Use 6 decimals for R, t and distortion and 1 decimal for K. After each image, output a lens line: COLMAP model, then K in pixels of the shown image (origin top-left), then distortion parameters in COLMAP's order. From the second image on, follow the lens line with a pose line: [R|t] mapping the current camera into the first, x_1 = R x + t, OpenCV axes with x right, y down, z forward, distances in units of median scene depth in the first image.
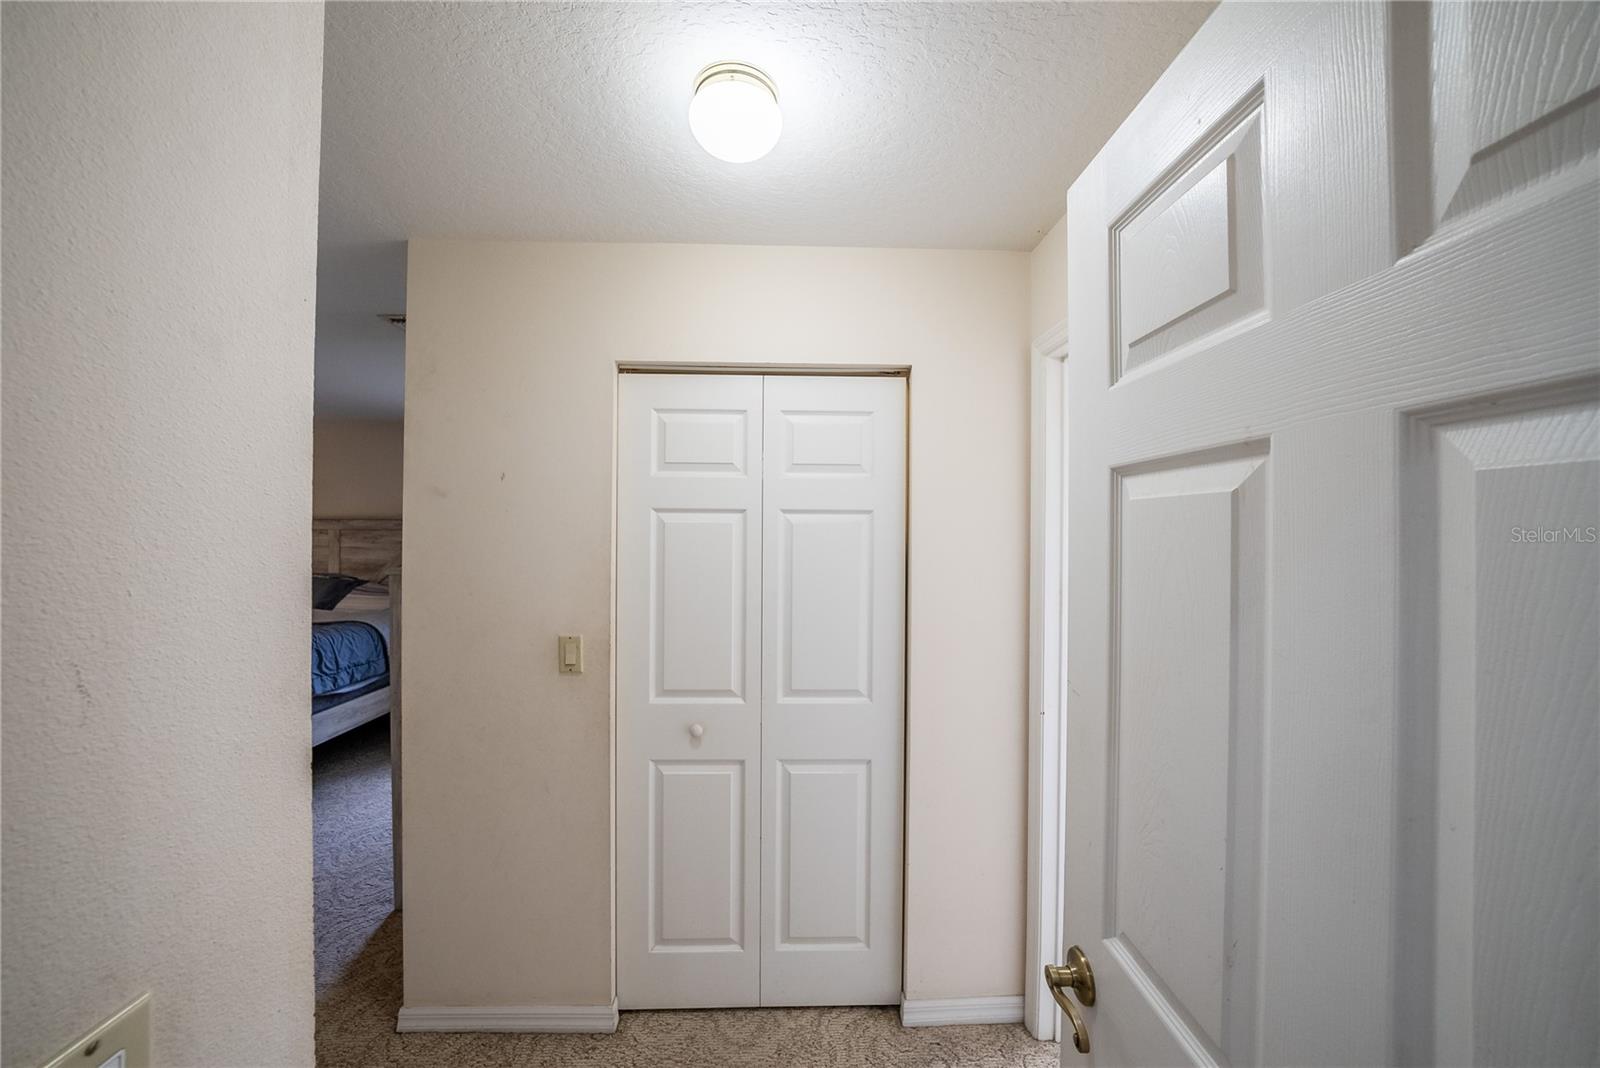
lens RADIAL K [[558.7, 0, 801.3], [0, 558.7, 528.1], [0, 0, 1]] dist [-0.022004, 0.001499]
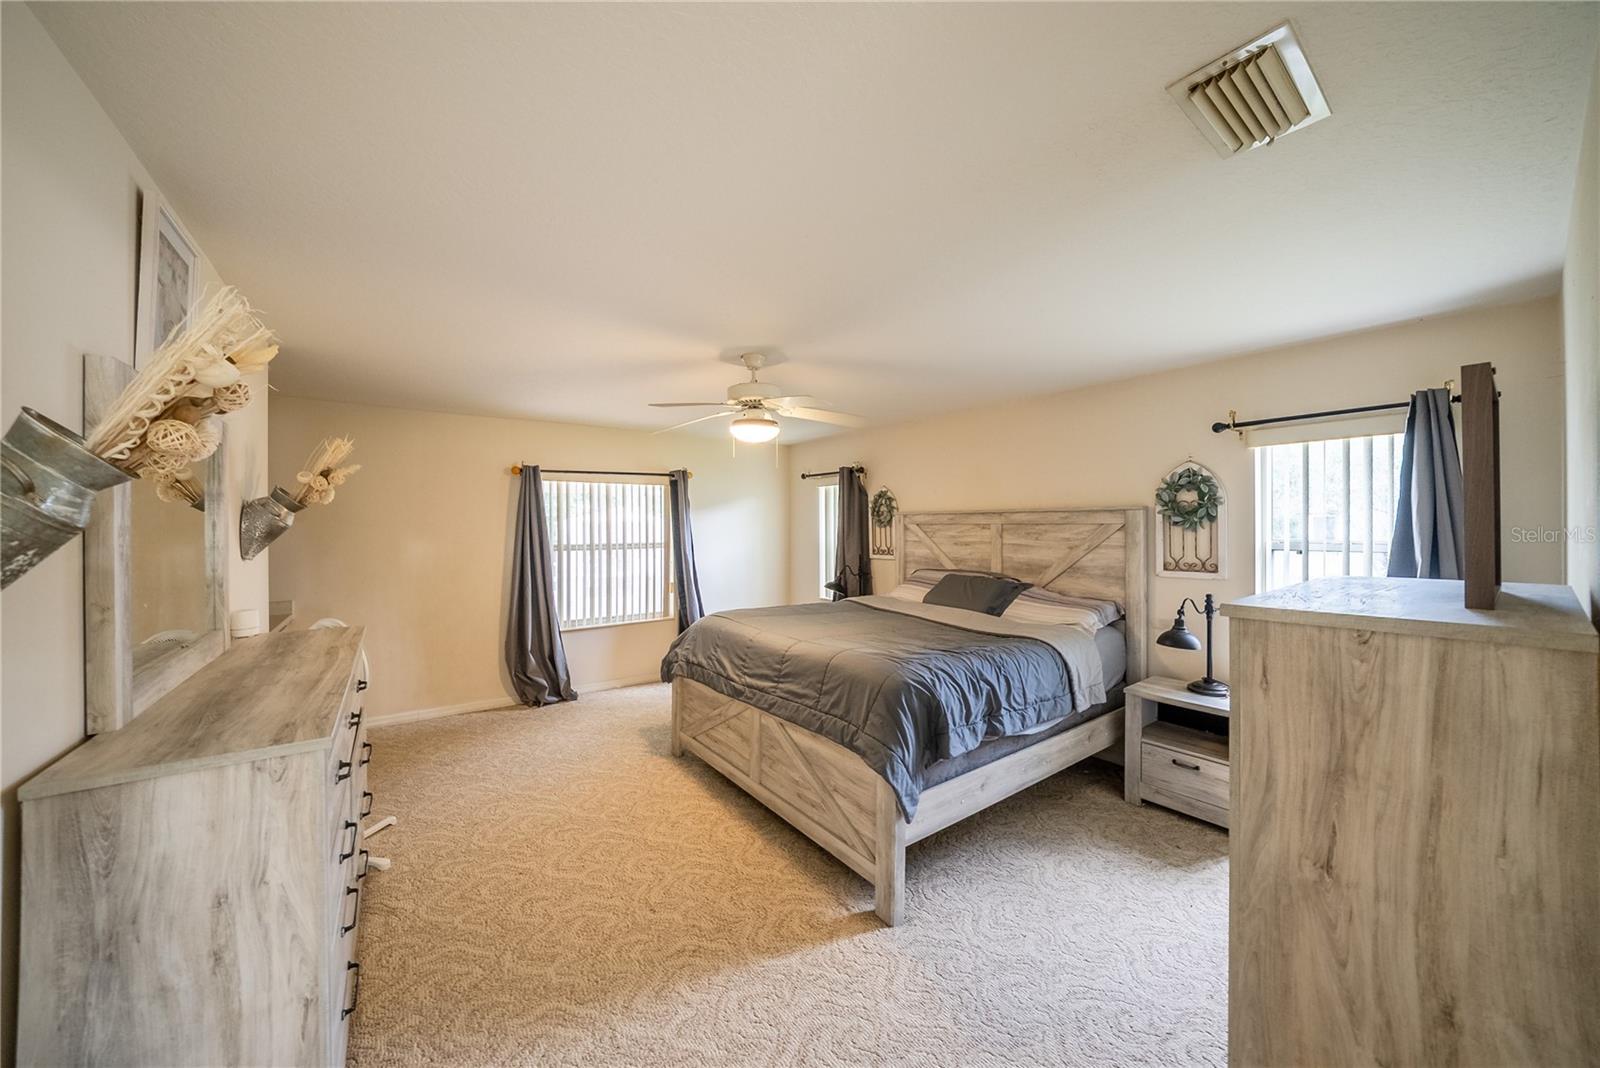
lens RADIAL K [[558.7, 0, 807.4], [0, 558.7, 520.1], [0, 0, 1]] dist [-0.022004, 0.001499]
pose [[0.575525, -0.013812, -0.817668, -0.299413], [0.008801, 0.999904, -0.010696, 0.003264], [0.817737, -0.001040, 0.575591, 0.238024]]
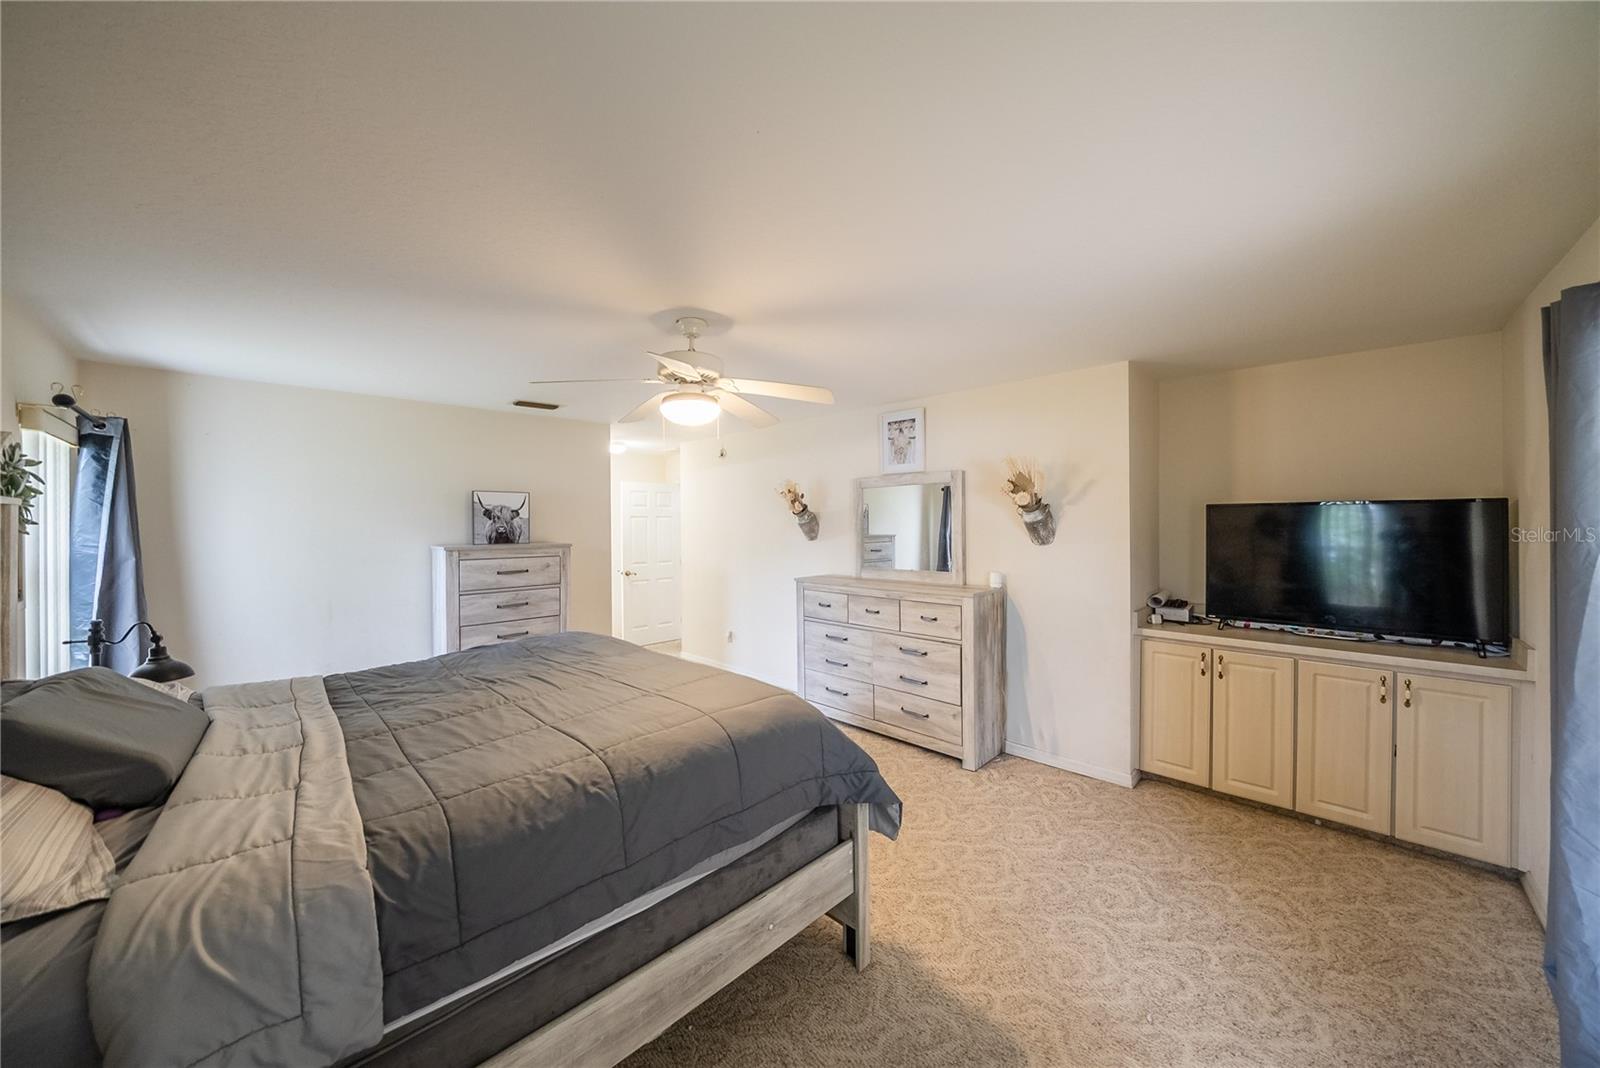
lens RADIAL K [[558.7, 0, 803.8], [0, 558.7, 530.4], [0, 0, 1]] dist [-0.022004, 0.001499]
pose [[-0.690600, -0.009559, 0.723174, -1.401226], [0.002147, 0.999881, 0.015268, 0.000674], [-0.723234, 0.012097, -0.690497, 0.887377]]
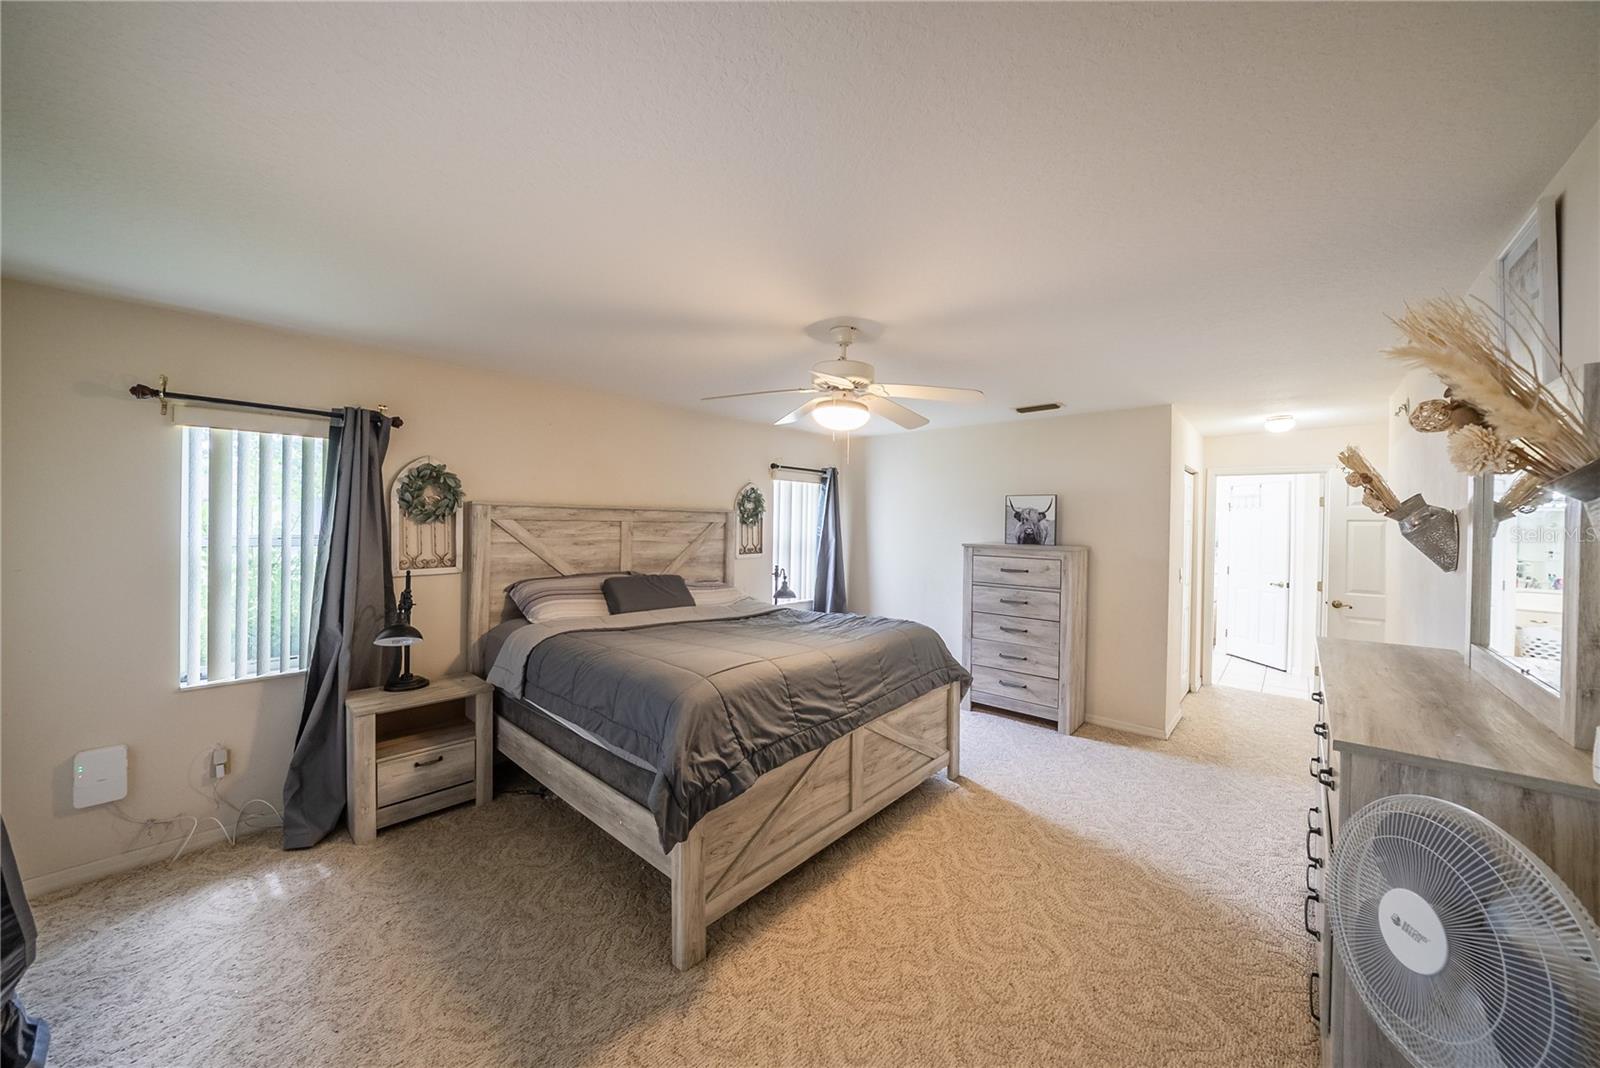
lens RADIAL K [[558.7, 0, 806.6], [0, 558.7, 527.3], [0, 0, 1]] dist [-0.022004, 0.001499]
pose [[0.684553, -0.001598, 0.728962, -1.370586], [-0.010998, 0.999861, 0.012520, -0.002229], [-0.728881, -0.016588, 0.684440, 0.202649]]
